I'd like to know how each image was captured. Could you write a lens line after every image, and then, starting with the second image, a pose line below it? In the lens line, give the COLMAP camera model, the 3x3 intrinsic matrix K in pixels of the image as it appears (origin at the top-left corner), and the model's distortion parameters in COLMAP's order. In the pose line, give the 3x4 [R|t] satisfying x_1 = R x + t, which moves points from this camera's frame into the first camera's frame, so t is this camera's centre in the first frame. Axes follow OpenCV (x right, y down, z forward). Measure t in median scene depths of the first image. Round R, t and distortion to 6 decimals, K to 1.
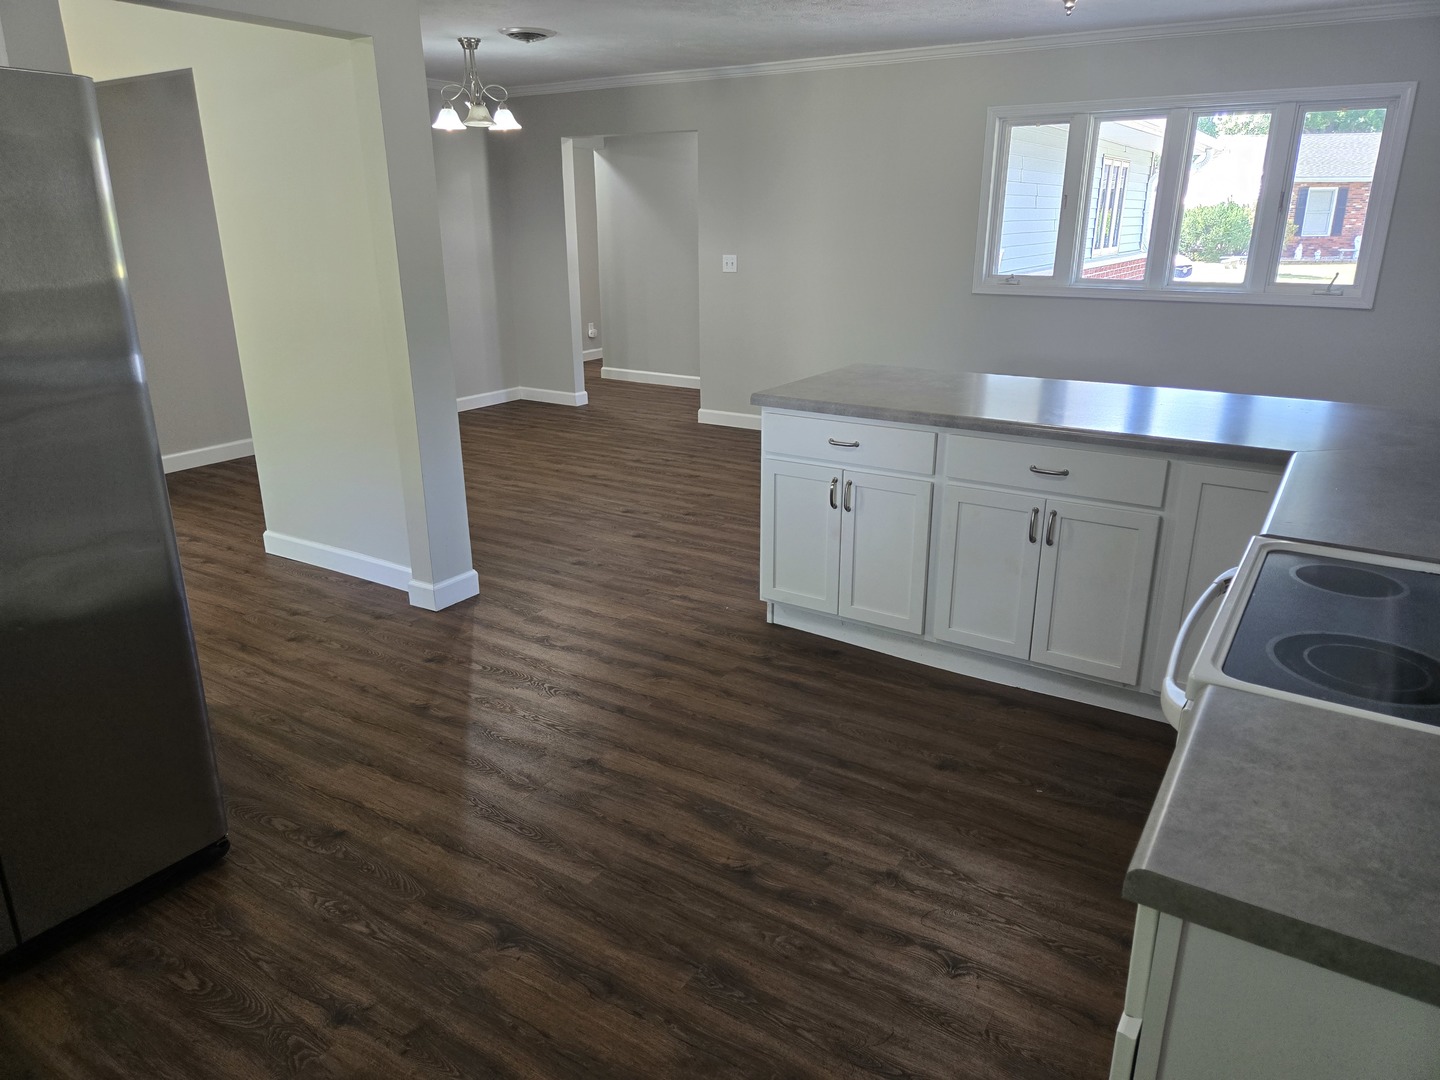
lens RADIAL K [[972.0, 0, 720.0], [0, 972.0, 540.0], [0, 0, 1]] dist [0.075362, -0.079074]
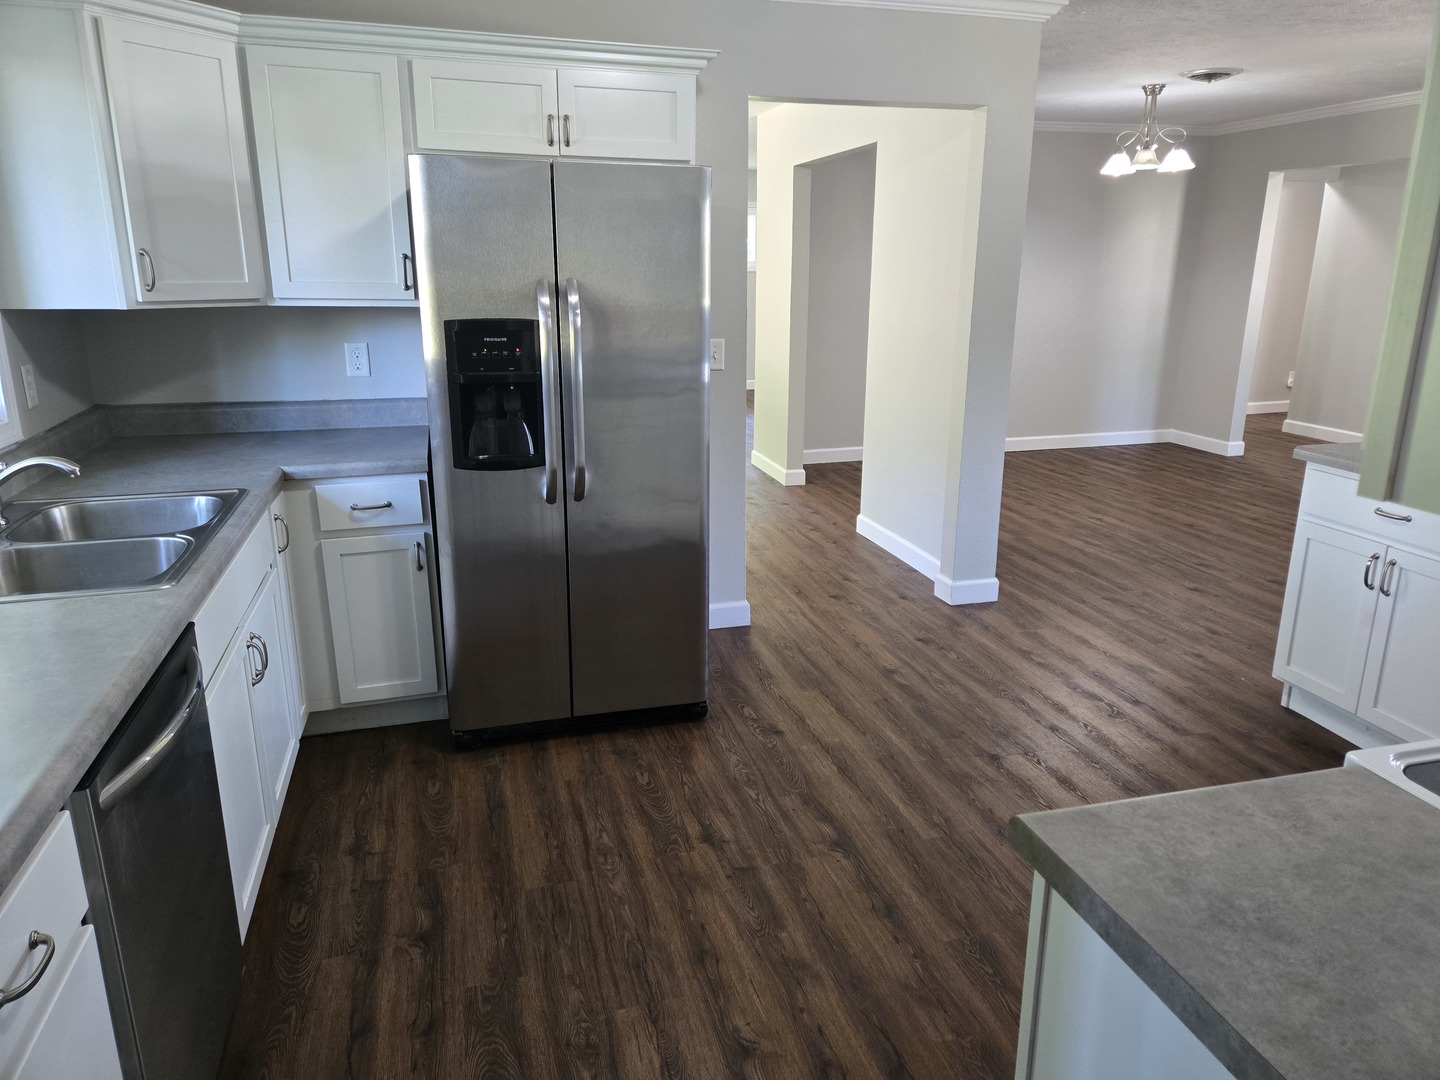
lens RADIAL K [[997.0, 0, 720.0], [0, 997.0, 540.0], [0, 0, 1]] dist [0.083329, -0.080275]
pose [[0.732212, 0.188048, -0.654601, 0.257840], [-0.216582, 0.975525, 0.037980, 0.014045], [0.645722, 0.113965, 0.755020, -0.045972]]
